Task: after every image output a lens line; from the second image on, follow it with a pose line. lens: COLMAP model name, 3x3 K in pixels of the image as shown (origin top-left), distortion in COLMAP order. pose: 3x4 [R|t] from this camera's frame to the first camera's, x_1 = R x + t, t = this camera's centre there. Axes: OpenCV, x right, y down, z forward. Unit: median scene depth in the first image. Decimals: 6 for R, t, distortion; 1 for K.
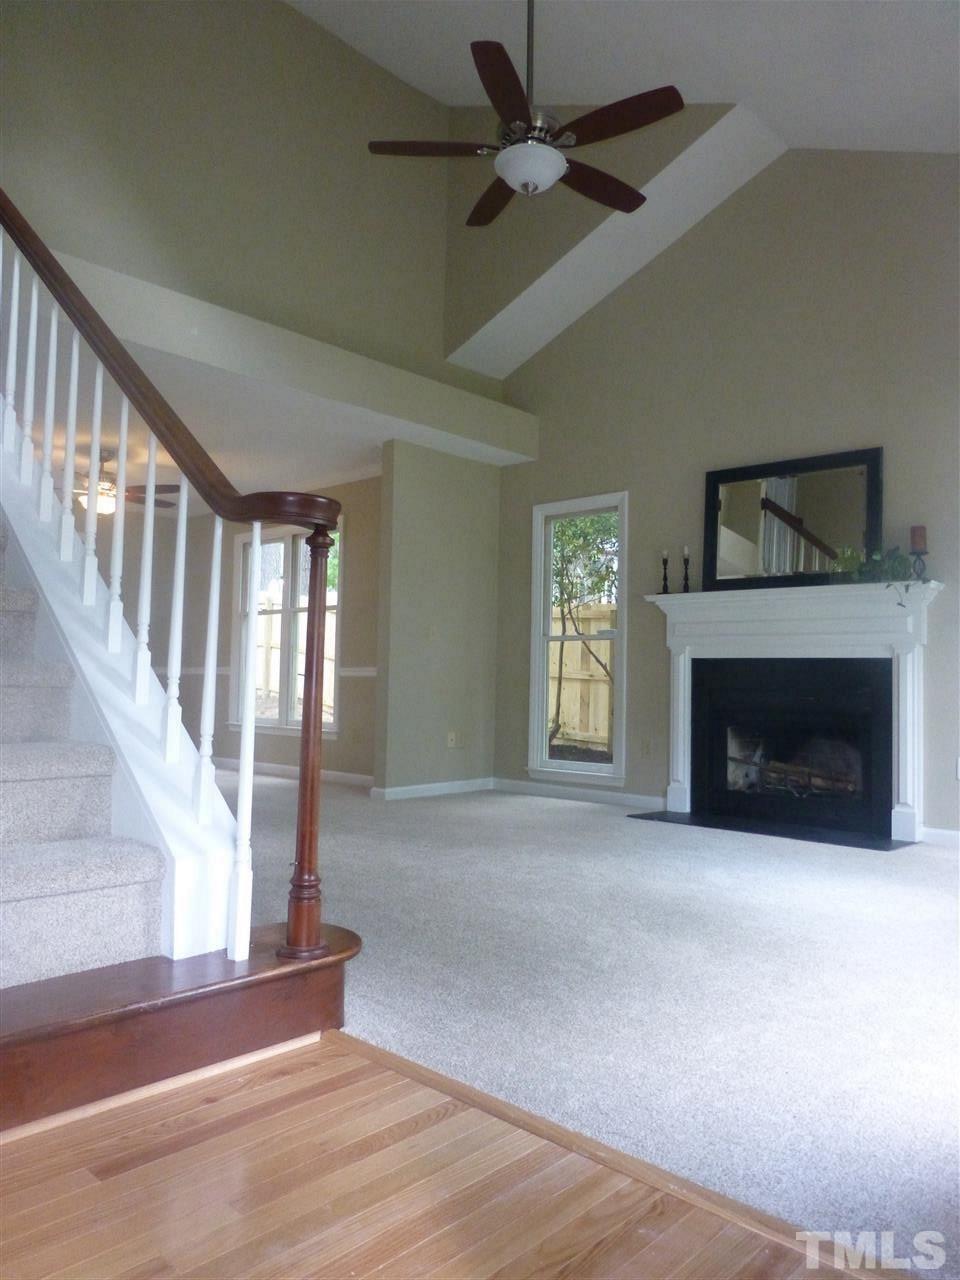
lens RADIAL K [[922.4, 0, 481.9], [0, 922.4, 643.8], [0, 0, 1]] dist [0.000847, -0.021332]
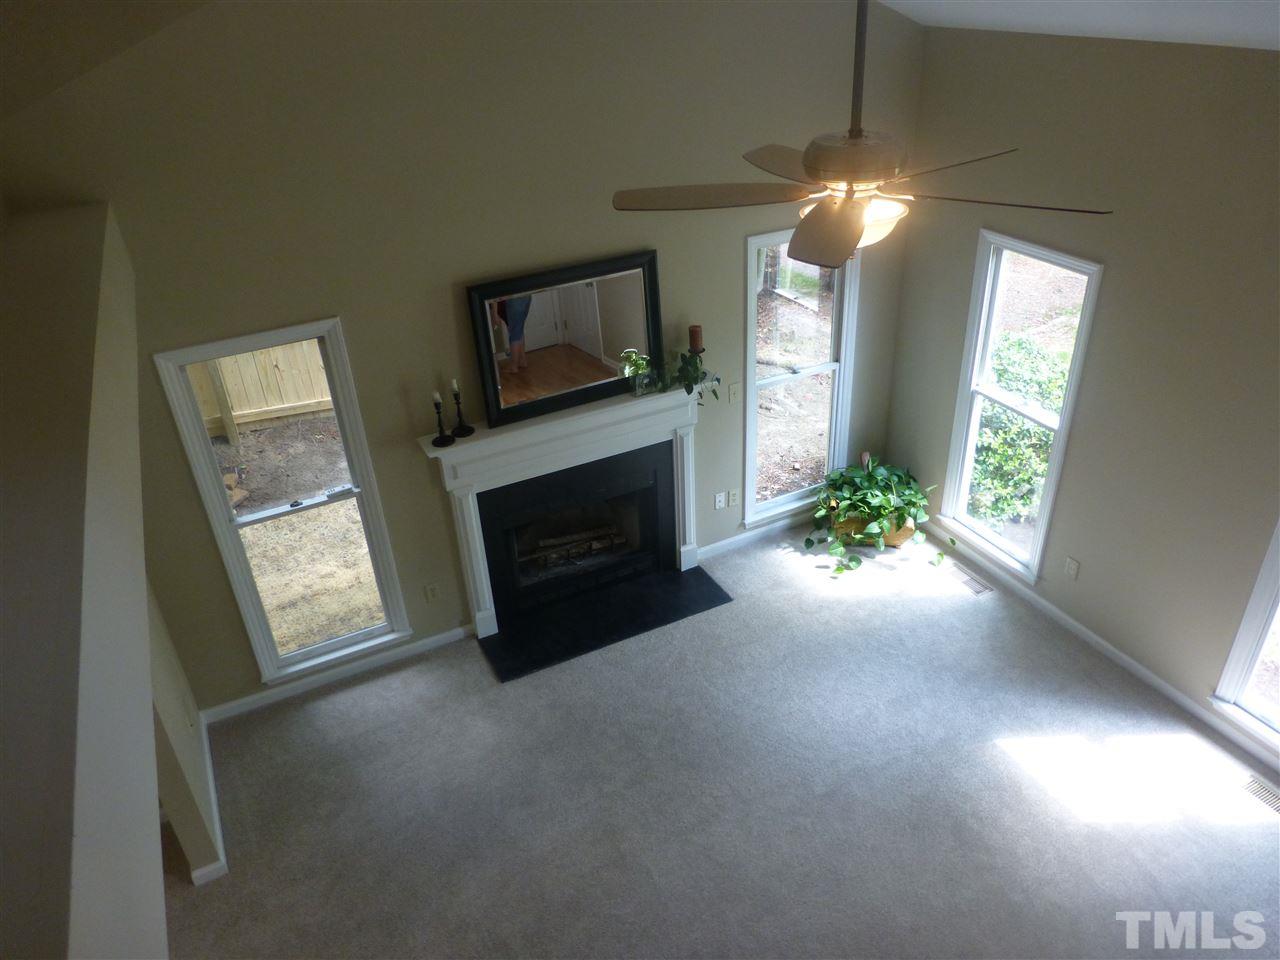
lens RADIAL K [[922.4, 0, 636.4], [0, 922.4, 480.1], [0, 0, 1]] dist [0.000847, -0.021332]
pose [[0.373713, -0.502548, 0.779605, -0.396513], [0.013548, 0.843372, 0.537159, -0.470501], [-0.927445, -0.190182, 0.321988, 0.592326]]
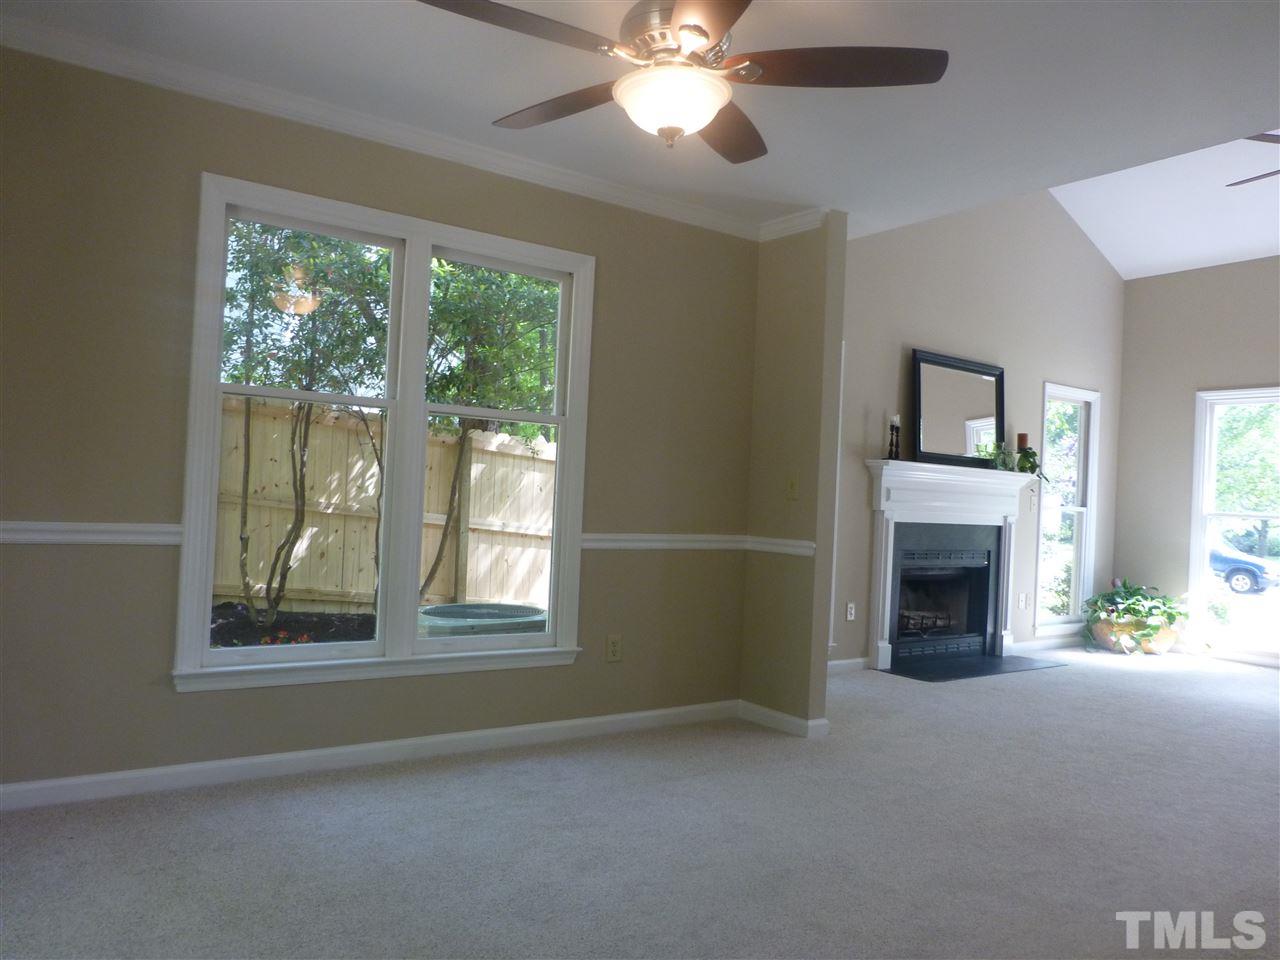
lens RADIAL K [[896.8, 0, 635.9], [0, 896.8, 484.4], [0, 0, 1]] dist [0.003920, -0.000877]
pose [[0.232120, 0.004288, 0.972678, -0.848386], [-0.084463, 0.996302, 0.015764, -0.018855], [-0.969013, -0.085814, 0.231624, 1.071968]]
